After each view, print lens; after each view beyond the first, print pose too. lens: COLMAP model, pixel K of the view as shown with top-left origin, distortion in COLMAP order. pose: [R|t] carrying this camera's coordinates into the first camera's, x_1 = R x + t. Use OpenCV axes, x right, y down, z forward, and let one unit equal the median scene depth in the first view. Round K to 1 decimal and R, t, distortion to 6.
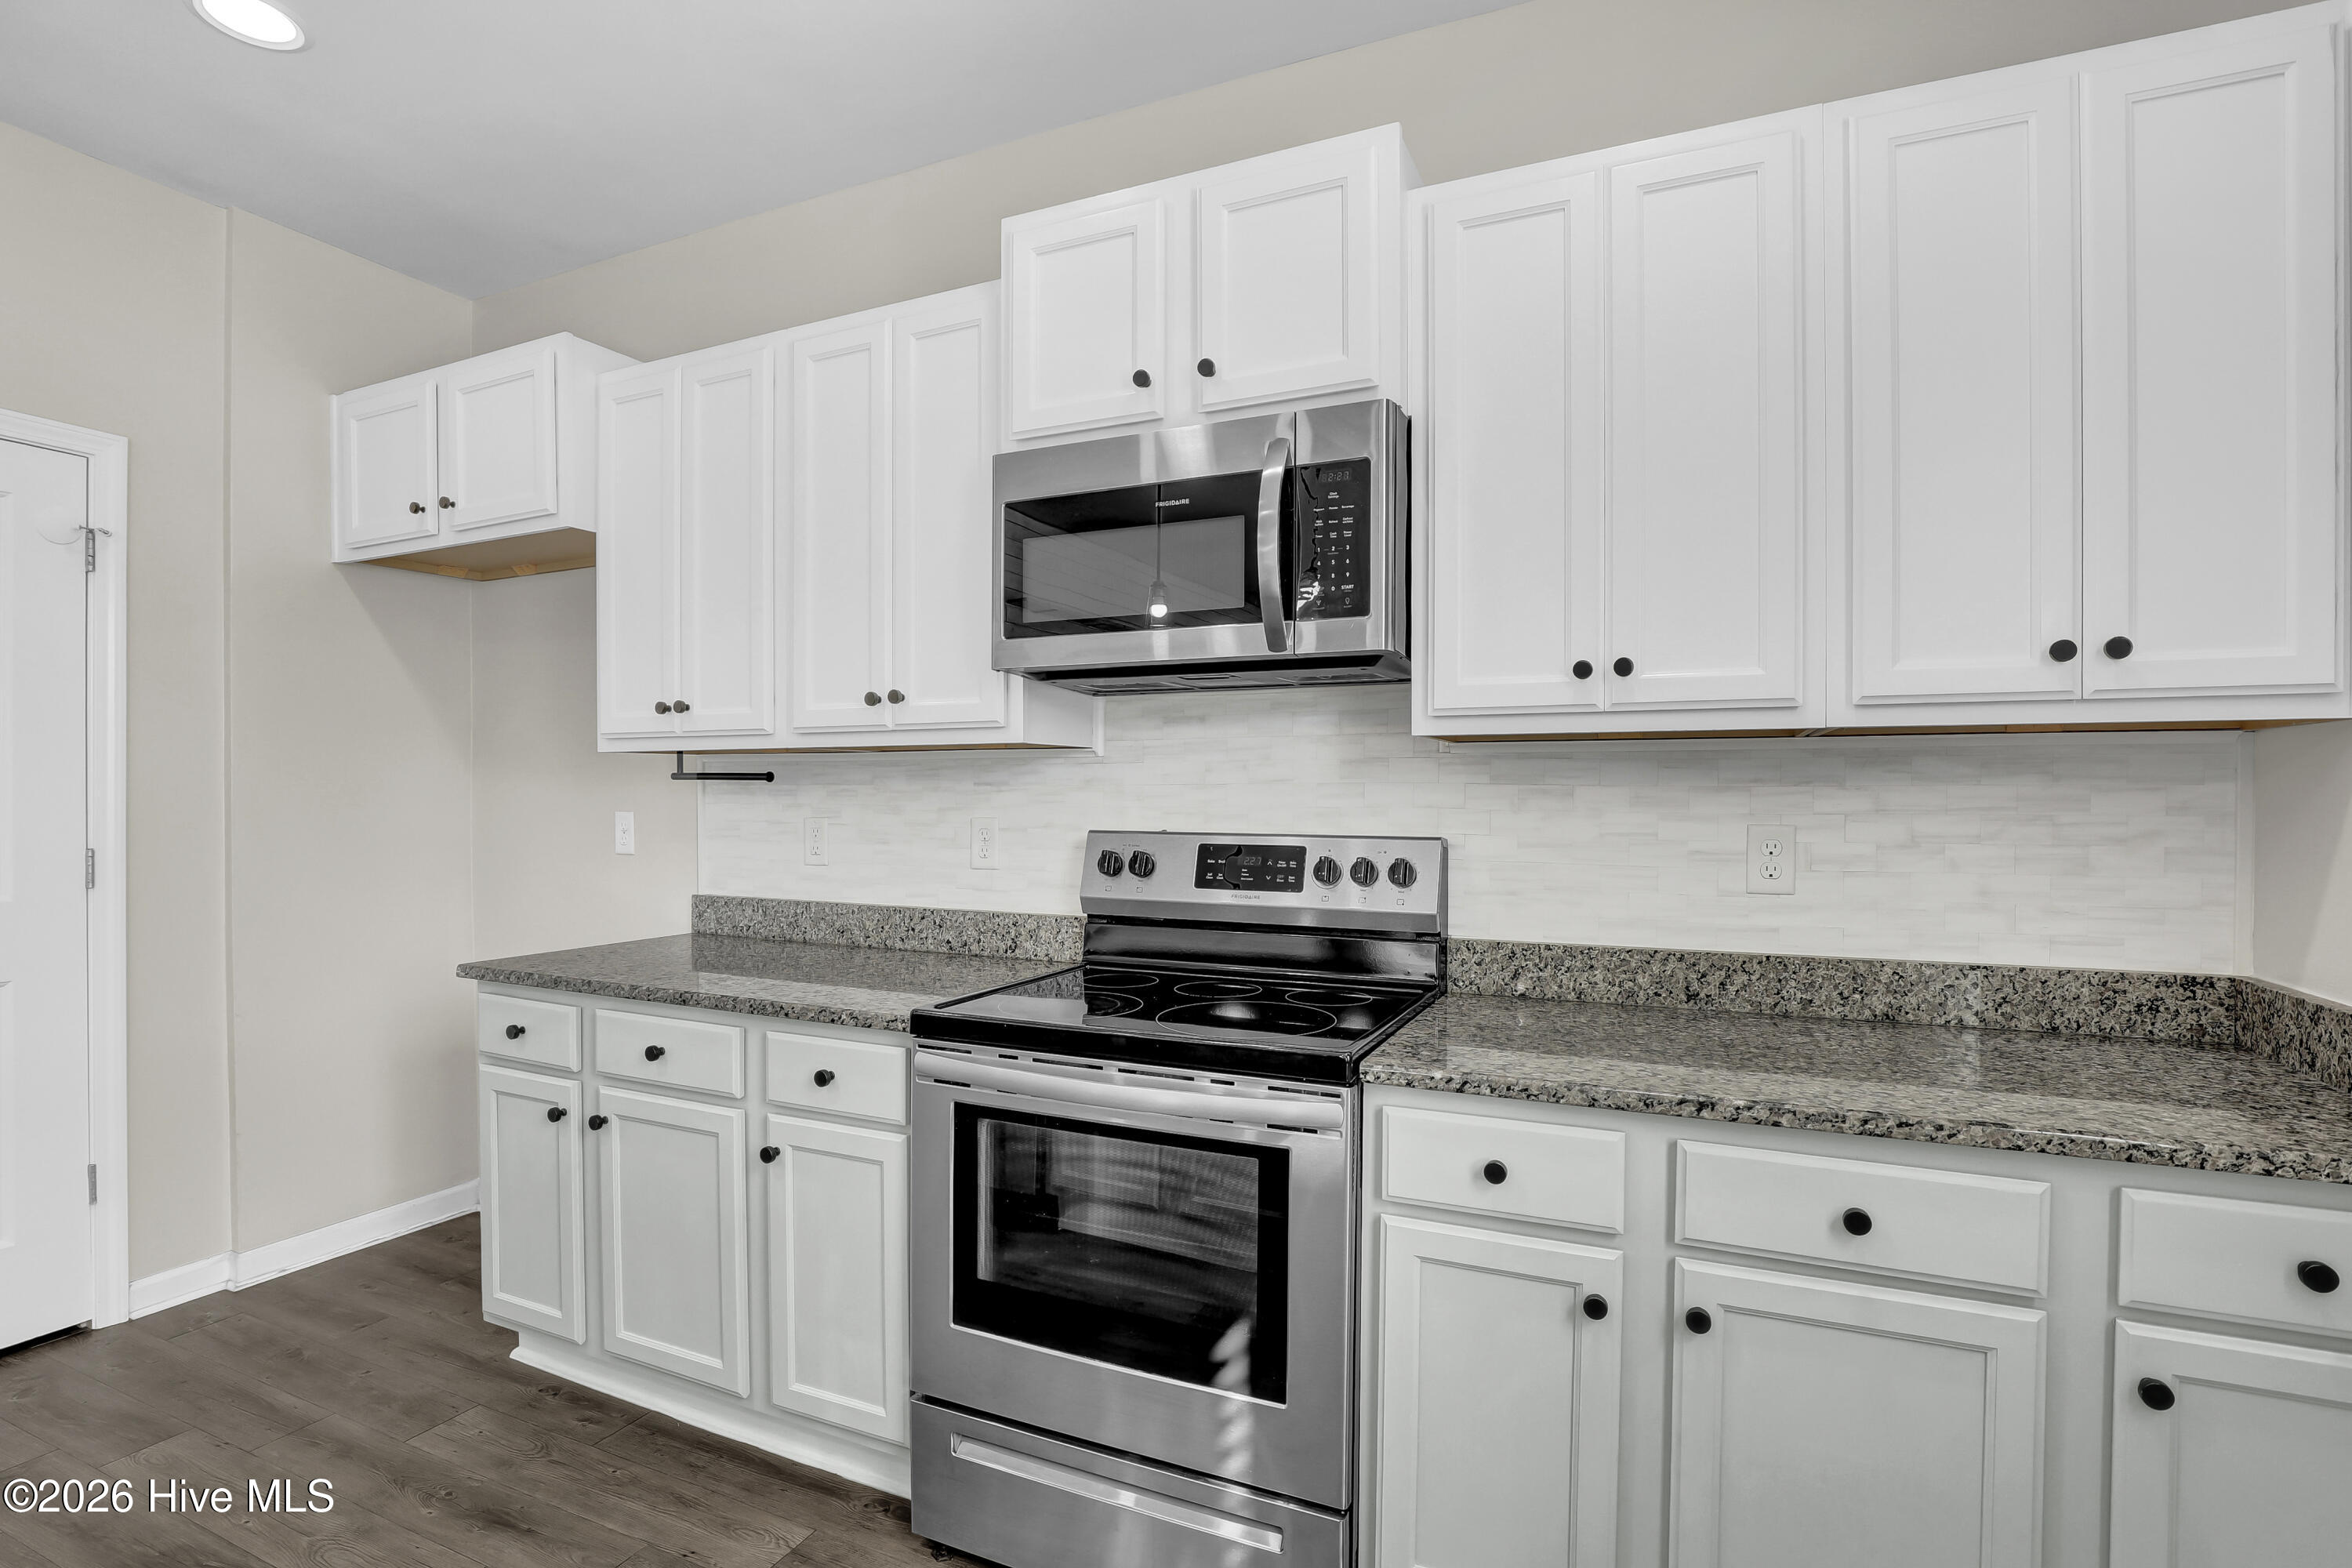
lens RADIAL K [[1104.7, 0, 1176.0], [0, 1104.7, 784.0], [0, 0, 1]] dist [-0.023093, 0.000615]
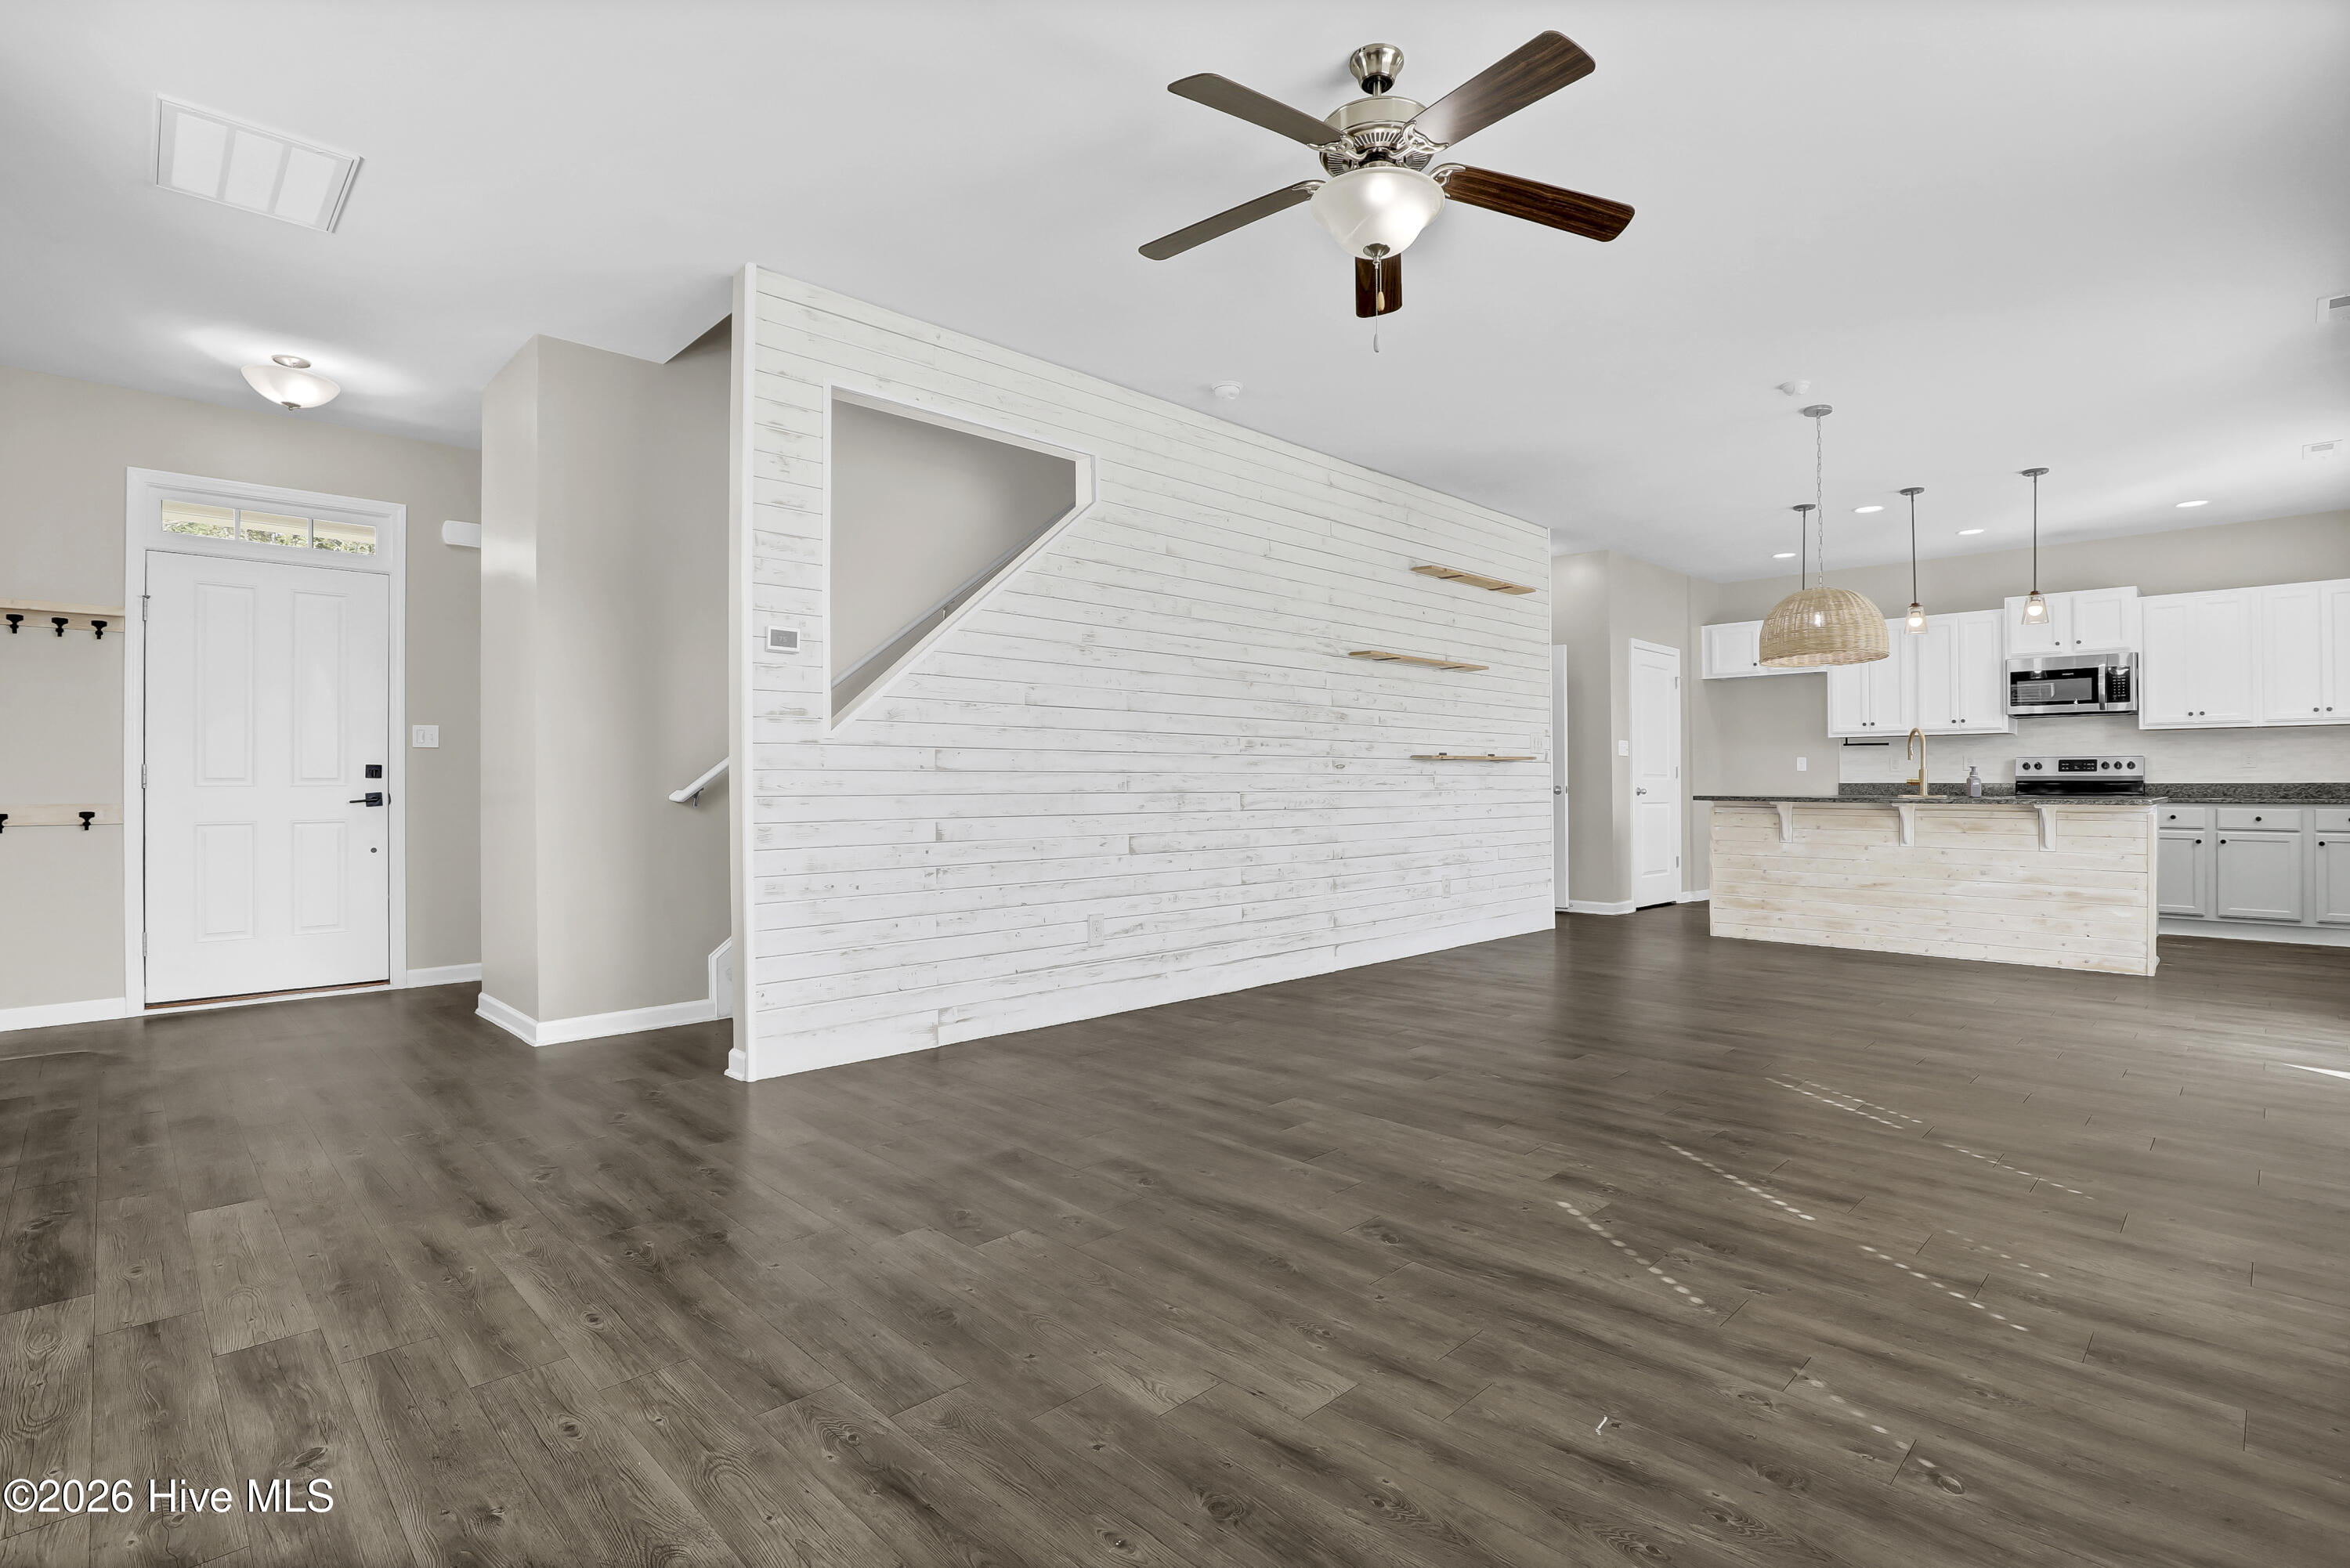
lens RADIAL K [[1103.7, 0, 1175.0], [0, 1103.7, 784.0], [0, 0, 1]] dist [-0.023093, 0.000615]
pose [[0.940856, 0.002524, -0.338798, -1.718977], [-0.004656, 0.999974, -0.005480, 0.189736], [0.338775, 0.006733, 0.940843, -3.847312]]
